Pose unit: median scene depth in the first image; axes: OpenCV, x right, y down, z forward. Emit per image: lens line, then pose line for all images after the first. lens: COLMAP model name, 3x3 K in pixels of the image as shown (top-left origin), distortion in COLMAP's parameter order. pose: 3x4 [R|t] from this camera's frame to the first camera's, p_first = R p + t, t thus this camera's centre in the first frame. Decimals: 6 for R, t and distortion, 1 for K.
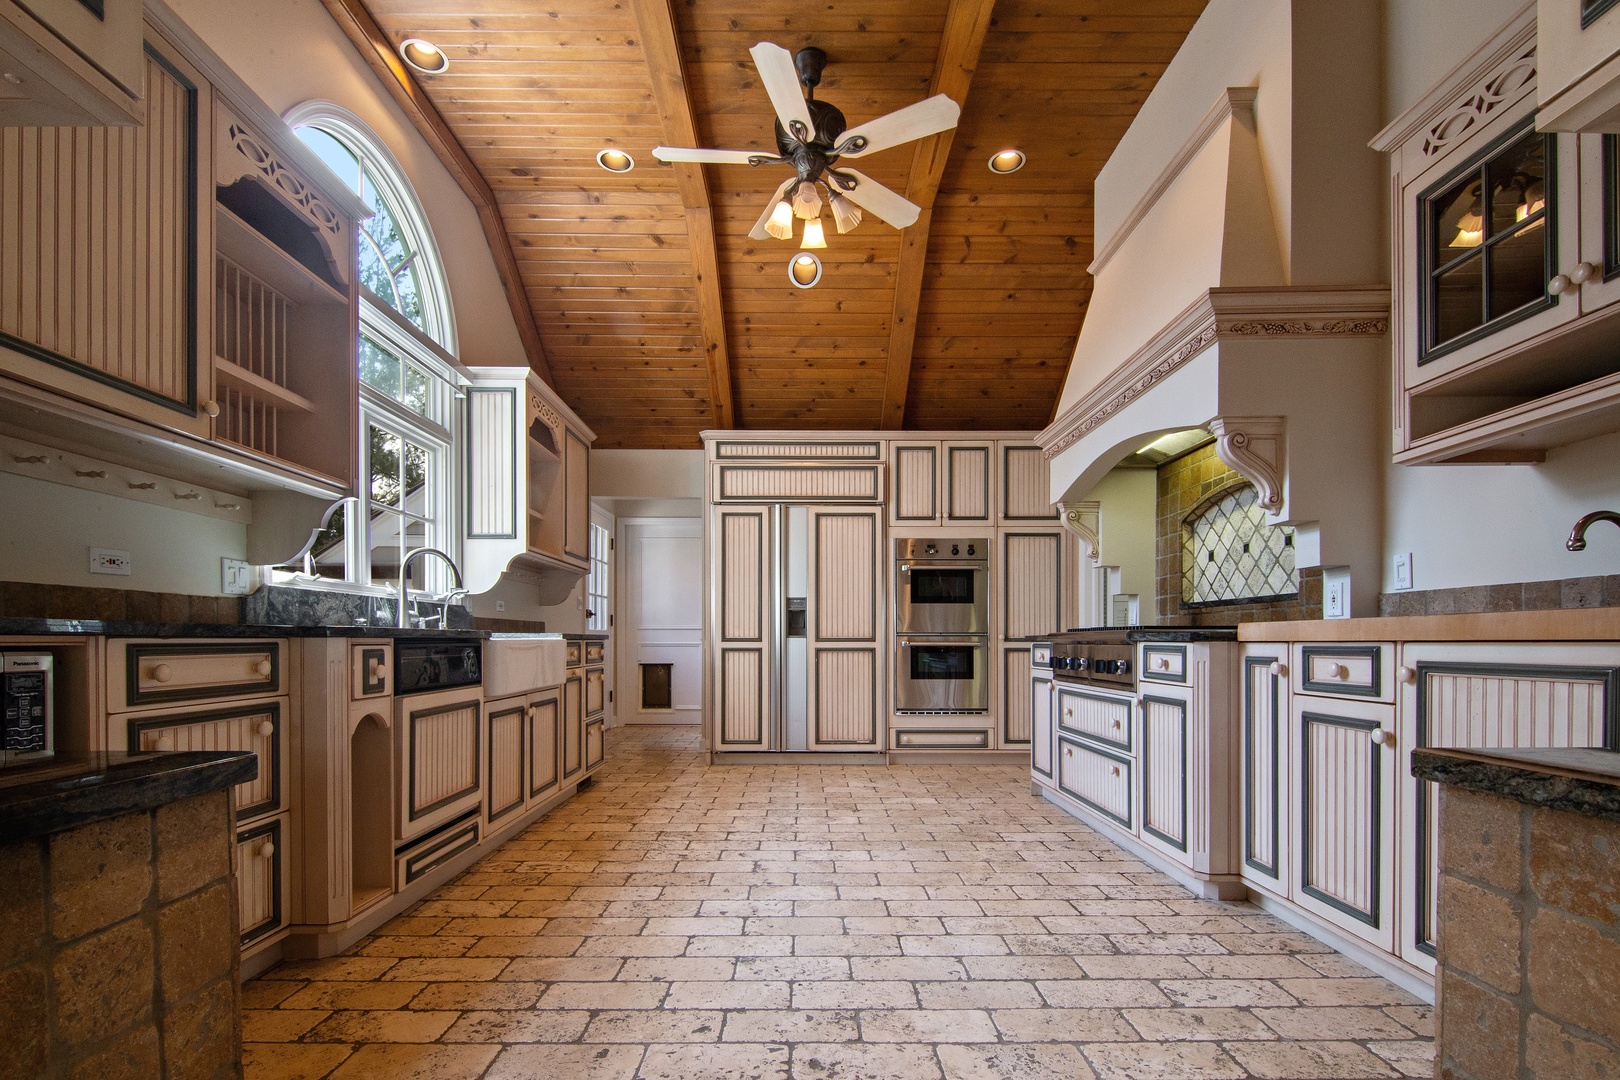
lens RADIAL K [[742.3, 0, 833.2], [0, 742.3, 645.8], [0, 0, 1]] dist [0.003833, -0.006247]
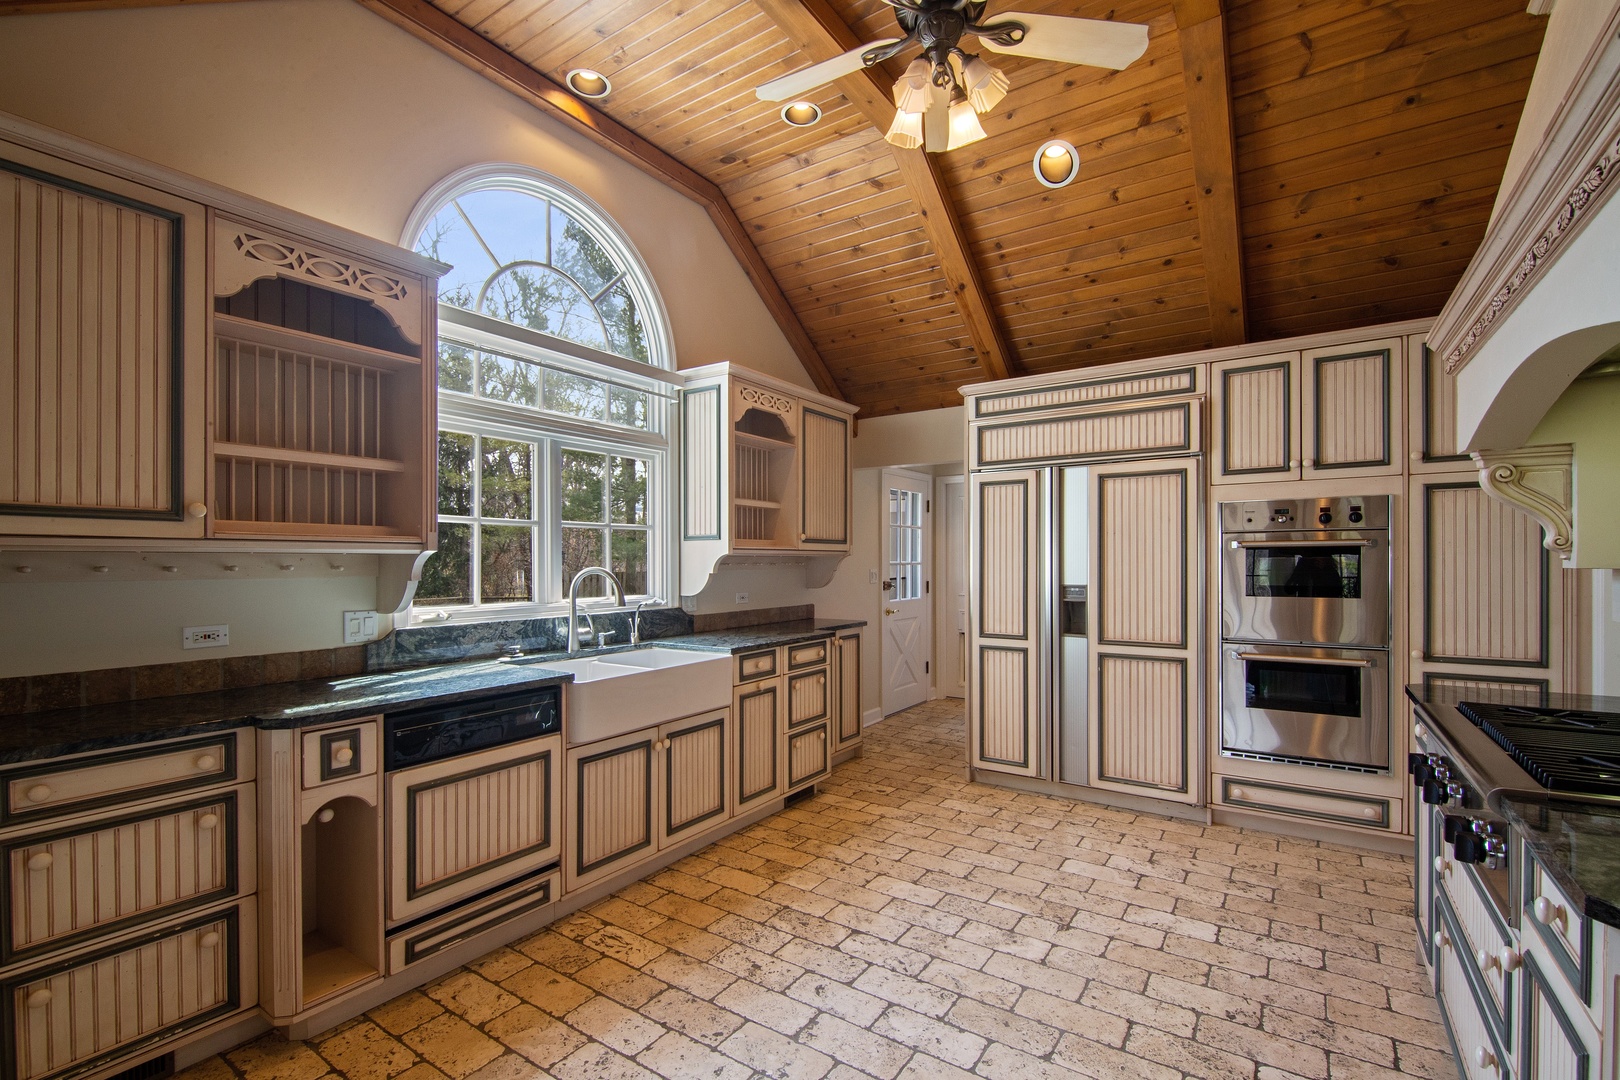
lens RADIAL K [[742.3, 0, 788.7], [0, 742.3, 572.5], [0, 0, 1]] dist [0.003833, -0.006247]
pose [[0.818856, 0.000383, -0.573998, 0.183447], [-0.004086, 0.999978, -0.005162, -0.088229], [0.573984, 0.006572, 0.818840, 0.237429]]
